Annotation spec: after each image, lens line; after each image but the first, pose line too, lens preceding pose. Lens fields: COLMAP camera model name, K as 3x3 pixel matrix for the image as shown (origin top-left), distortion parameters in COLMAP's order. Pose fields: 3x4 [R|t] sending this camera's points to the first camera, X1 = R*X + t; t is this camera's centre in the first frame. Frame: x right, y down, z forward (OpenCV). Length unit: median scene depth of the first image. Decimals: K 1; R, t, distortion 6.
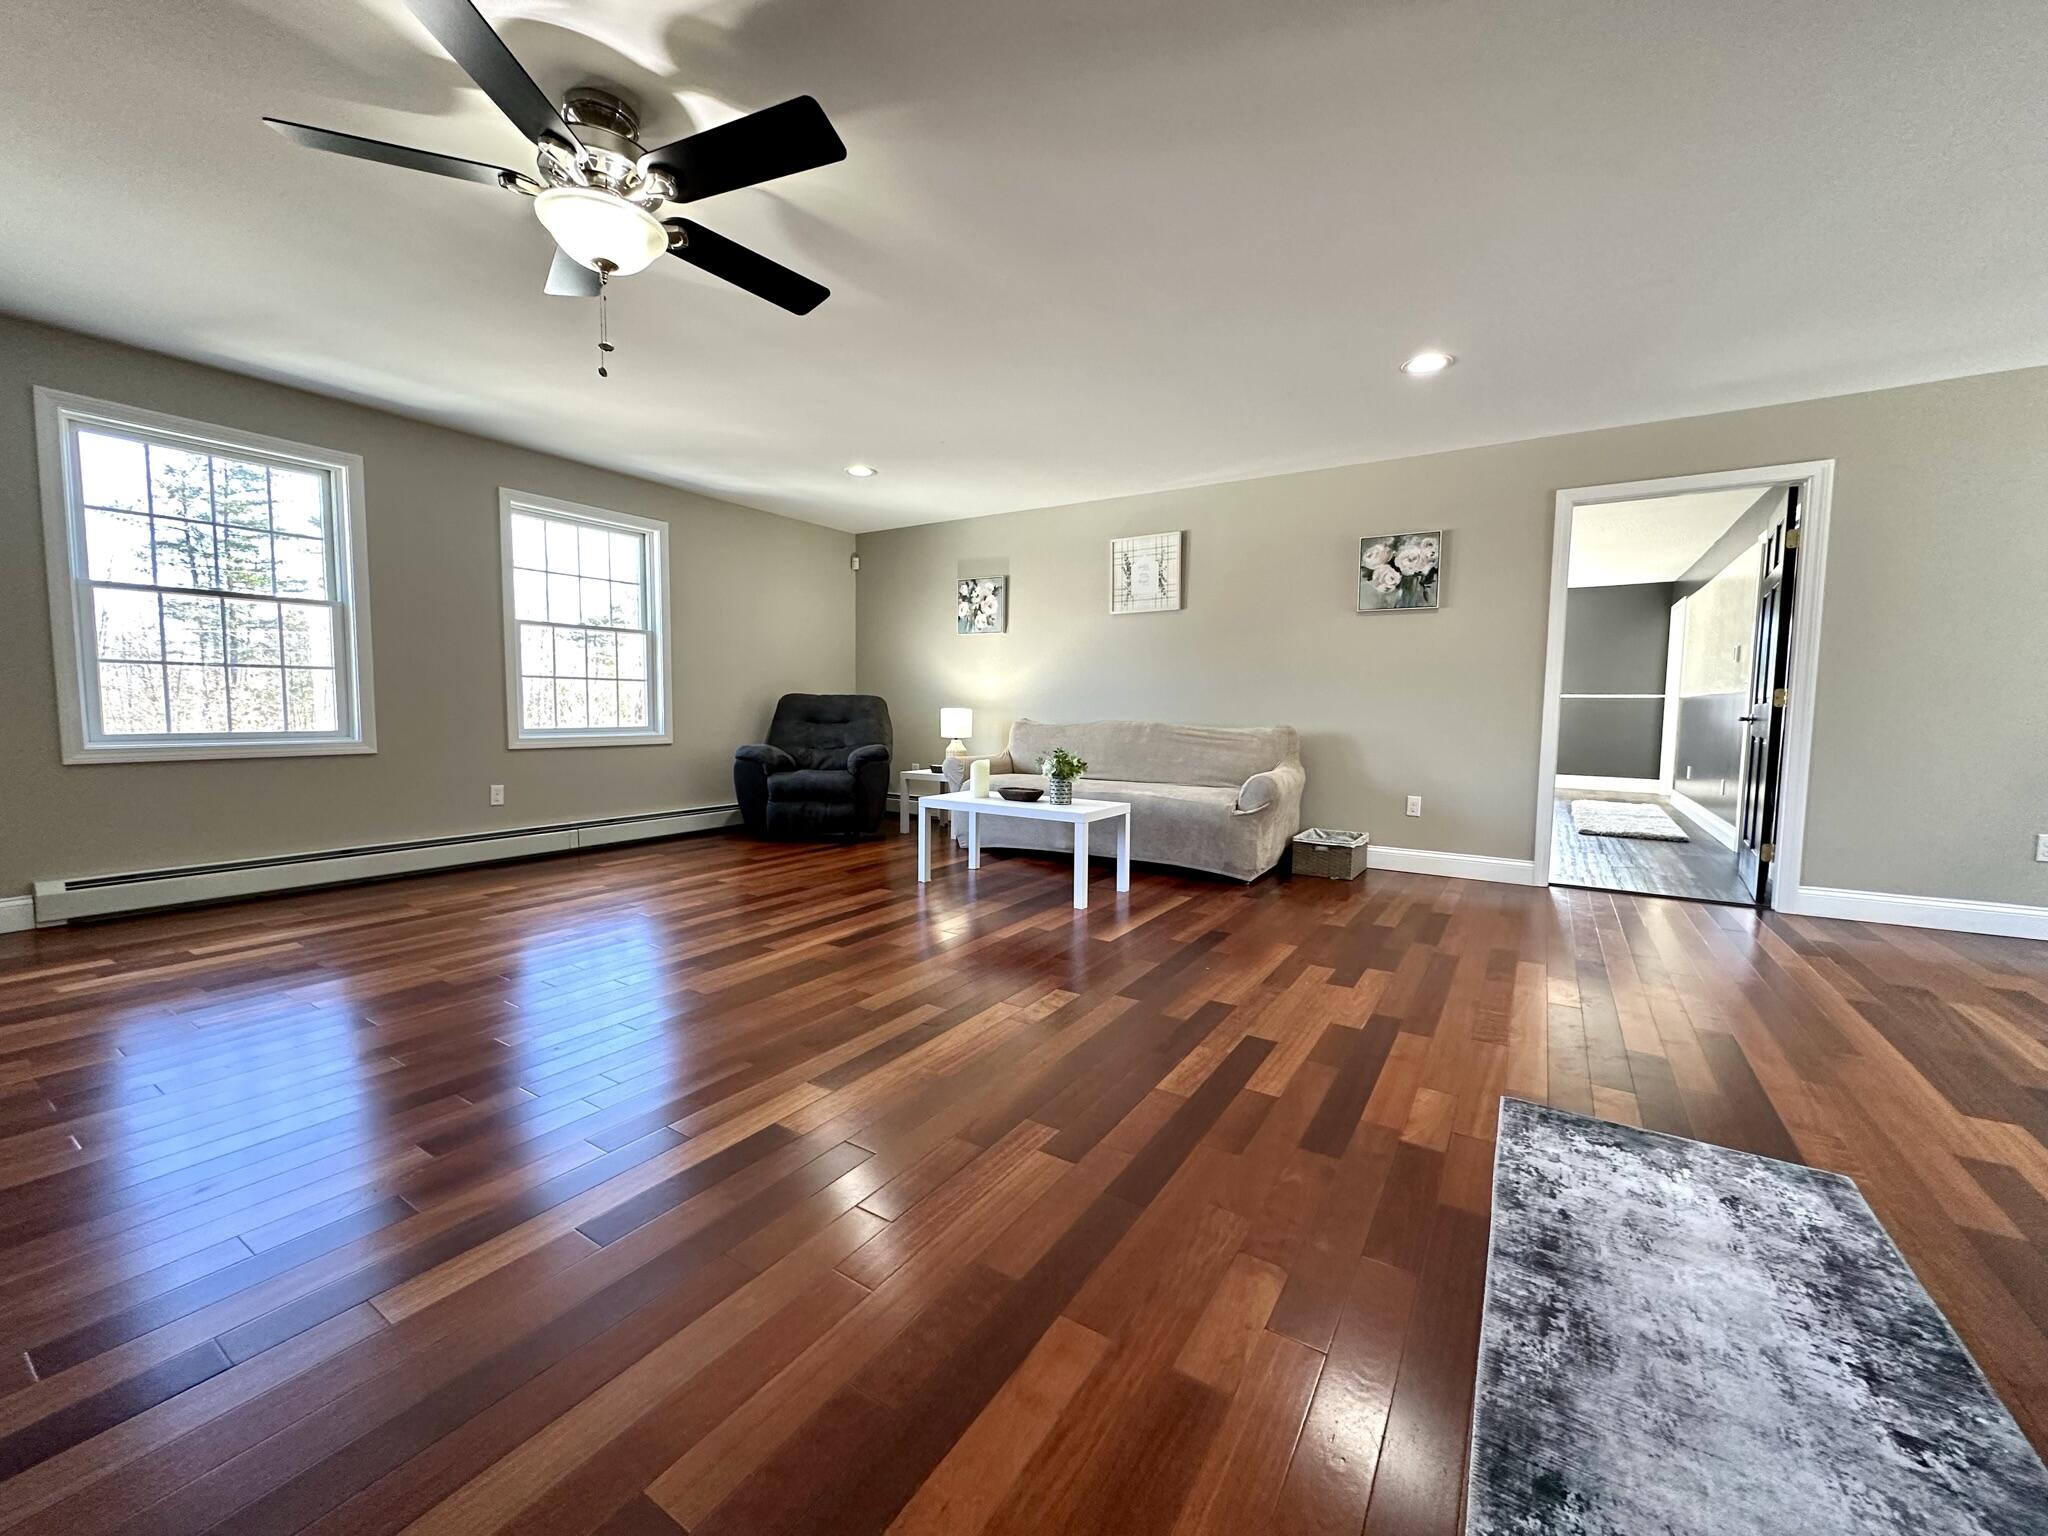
lens RADIAL K [[813.2, 0, 1021.4], [0, 813.2, 767.8], [0, 0, 1]] dist [-0.002417, 0.000414]
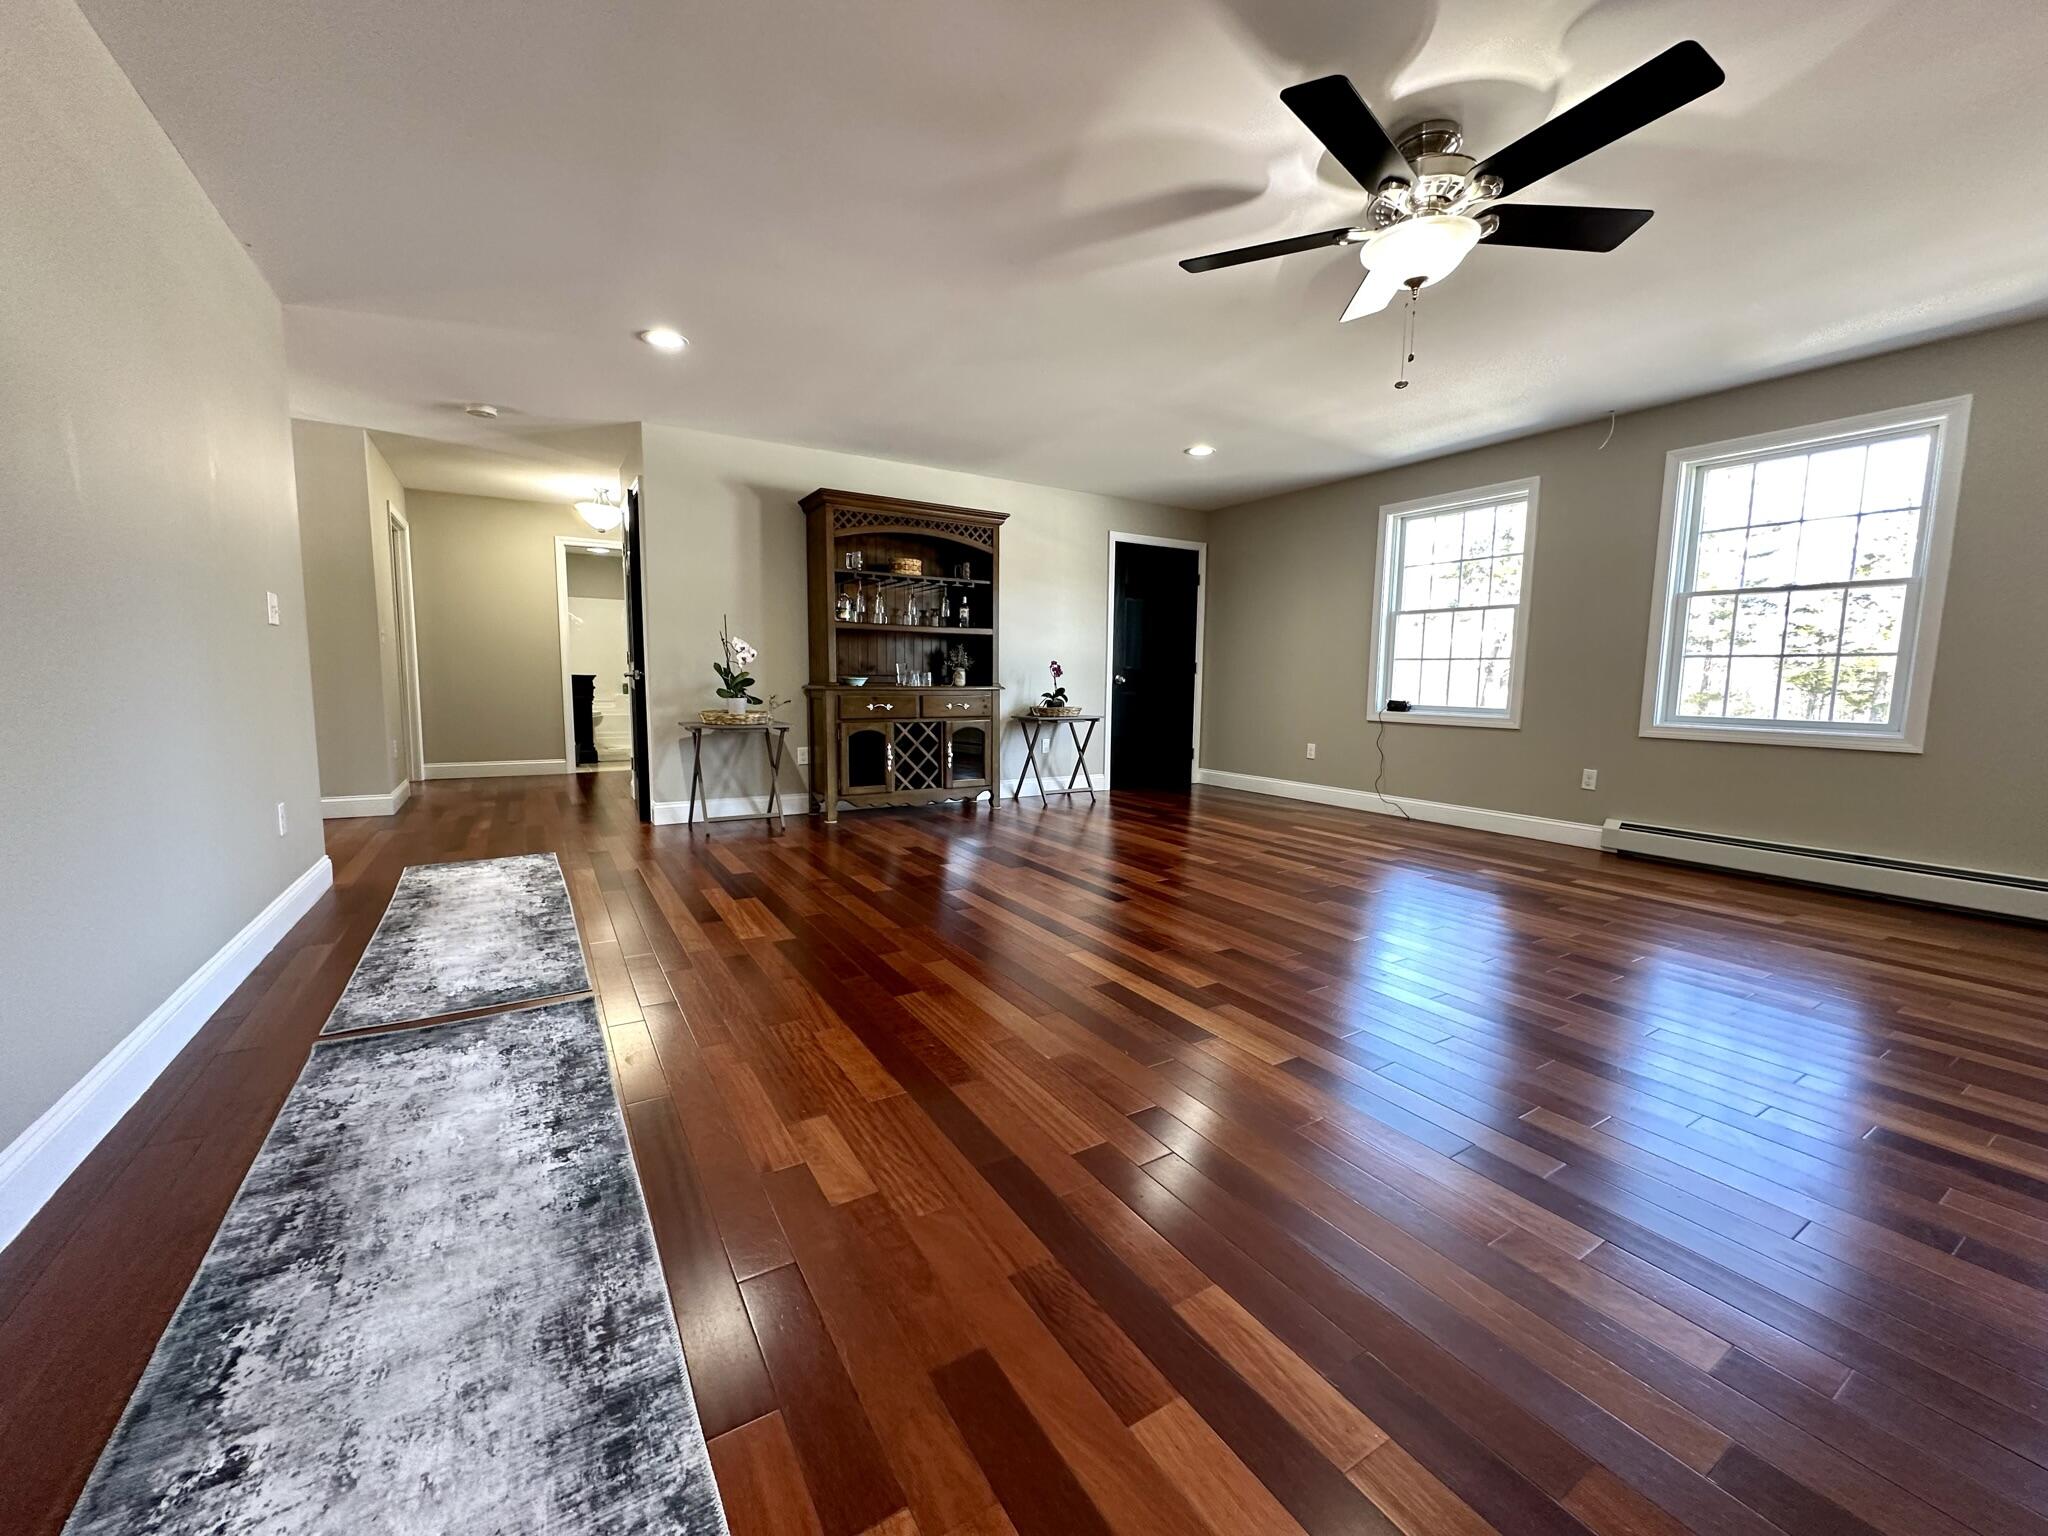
lens RADIAL K [[813.2, 0, 1021.4], [0, 813.2, 767.8], [0, 0, 1]] dist [-0.002417, 0.000414]
pose [[-0.438341, 0.084214, -0.894855, 0.375253], [-0.087858, 0.986818, 0.135906, -0.036204], [0.894504, 0.138193, -0.425164, 0.533759]]
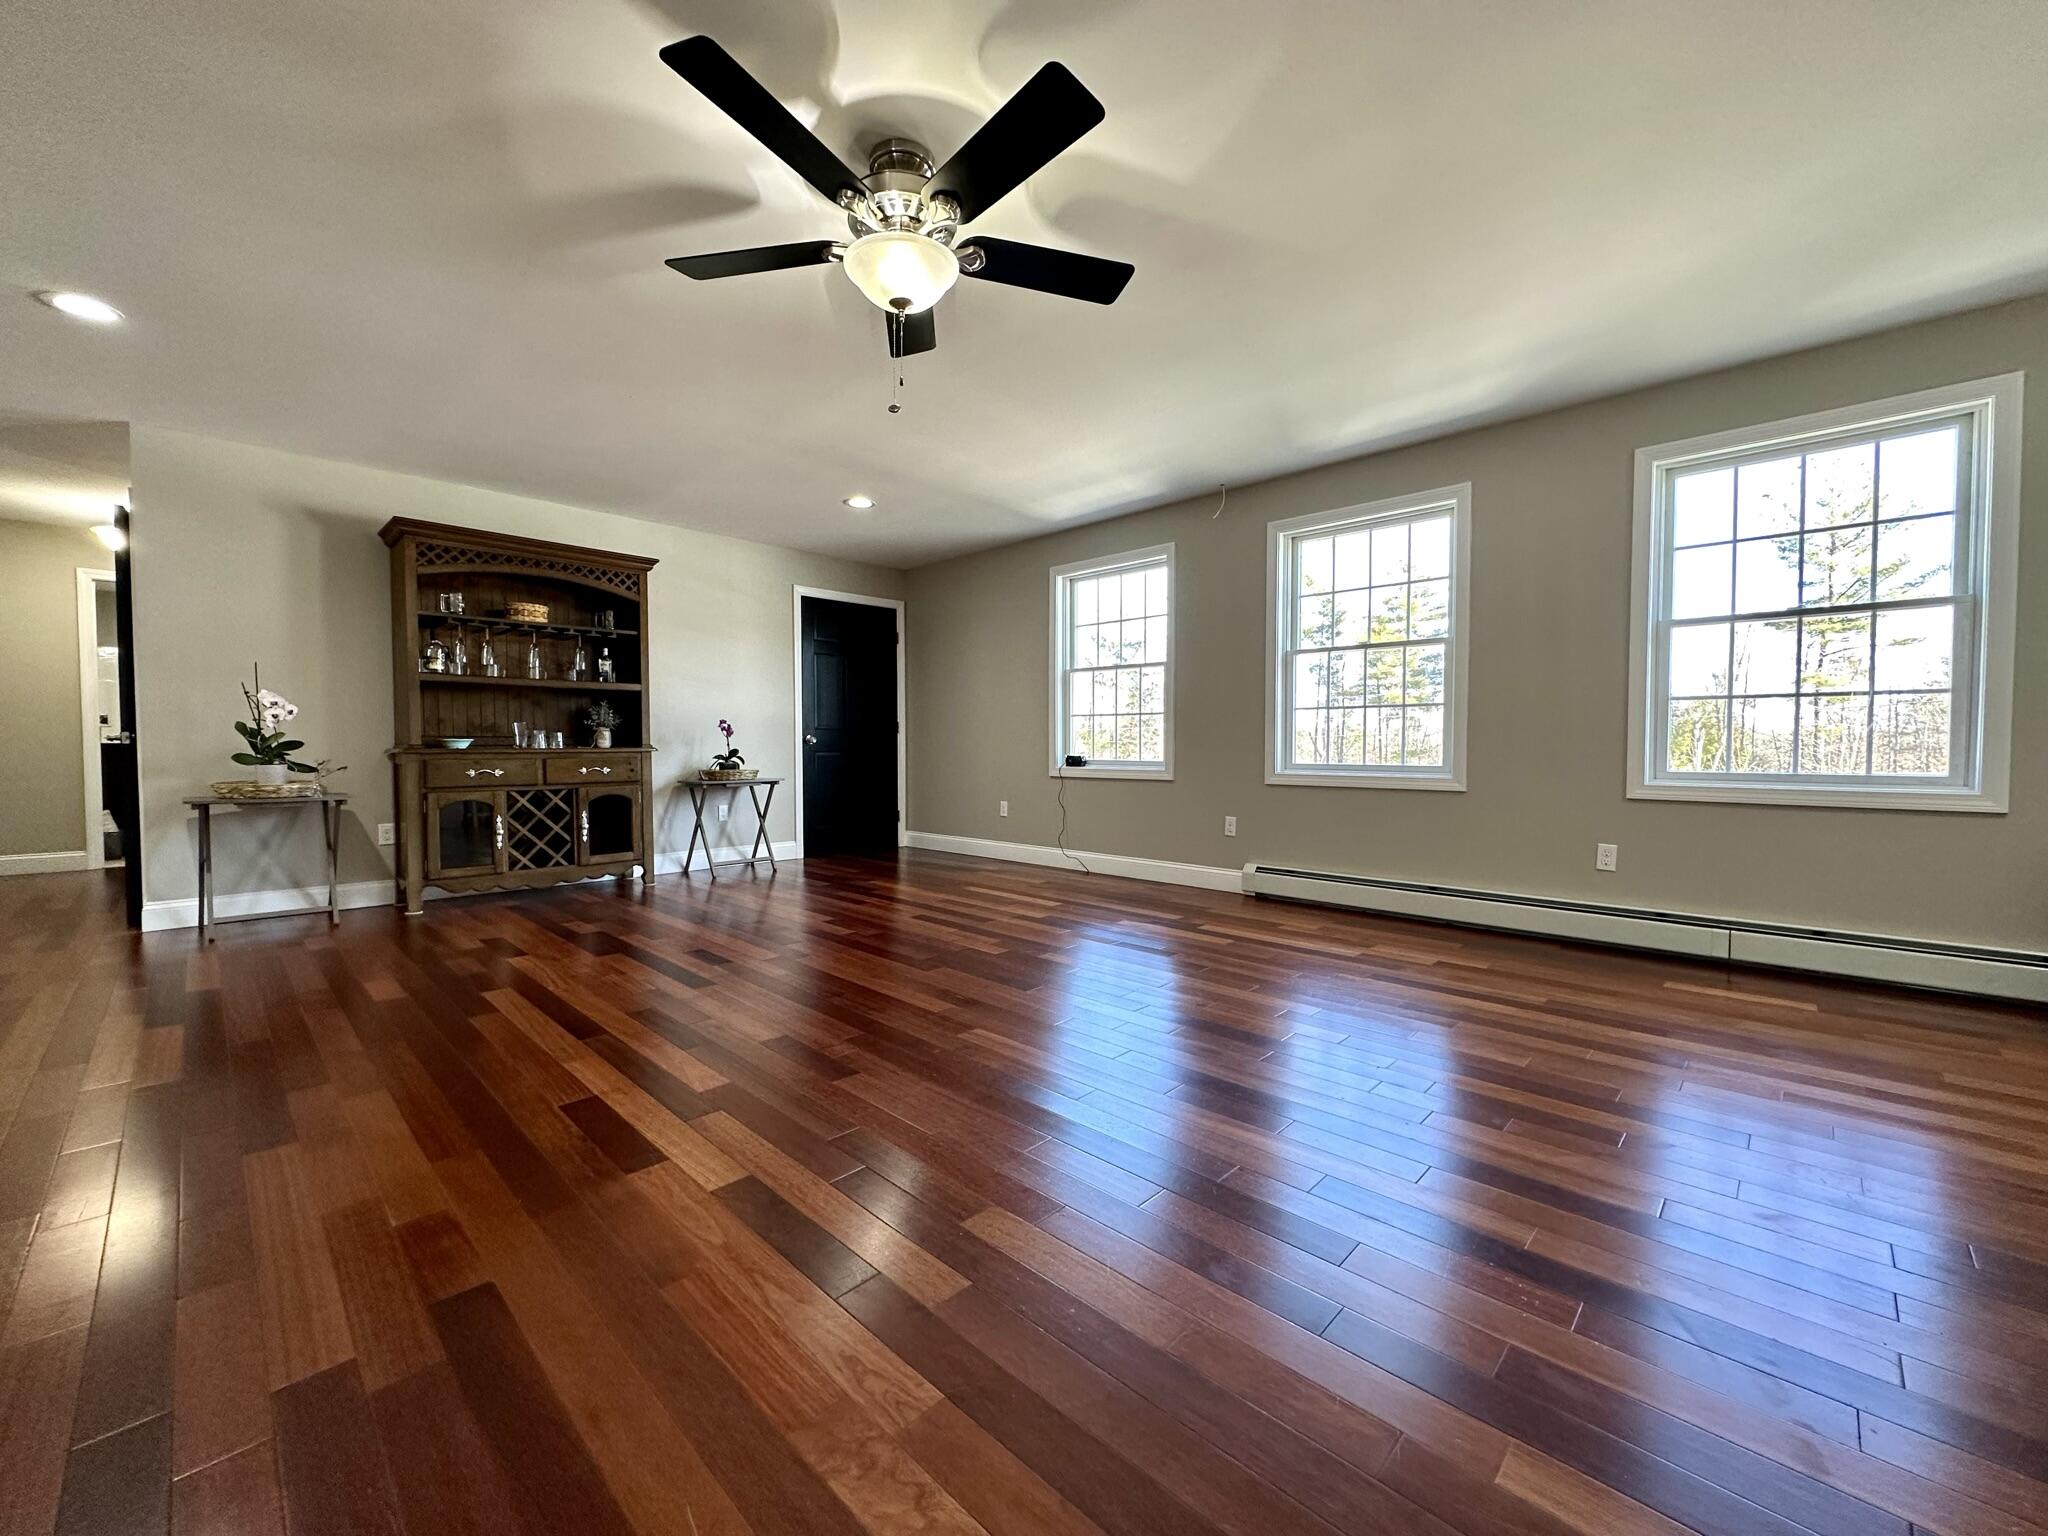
lens RADIAL K [[813.2, 0, 1021.4], [0, 813.2, 767.8], [0, 0, 1]] dist [-0.002417, 0.000414]
pose [[-0.203053, 0.017333, -0.979014, 0.238907], [-0.078696, 0.996320, 0.033961, -0.037405], [0.976000, 0.083940, -0.200942, 0.695520]]
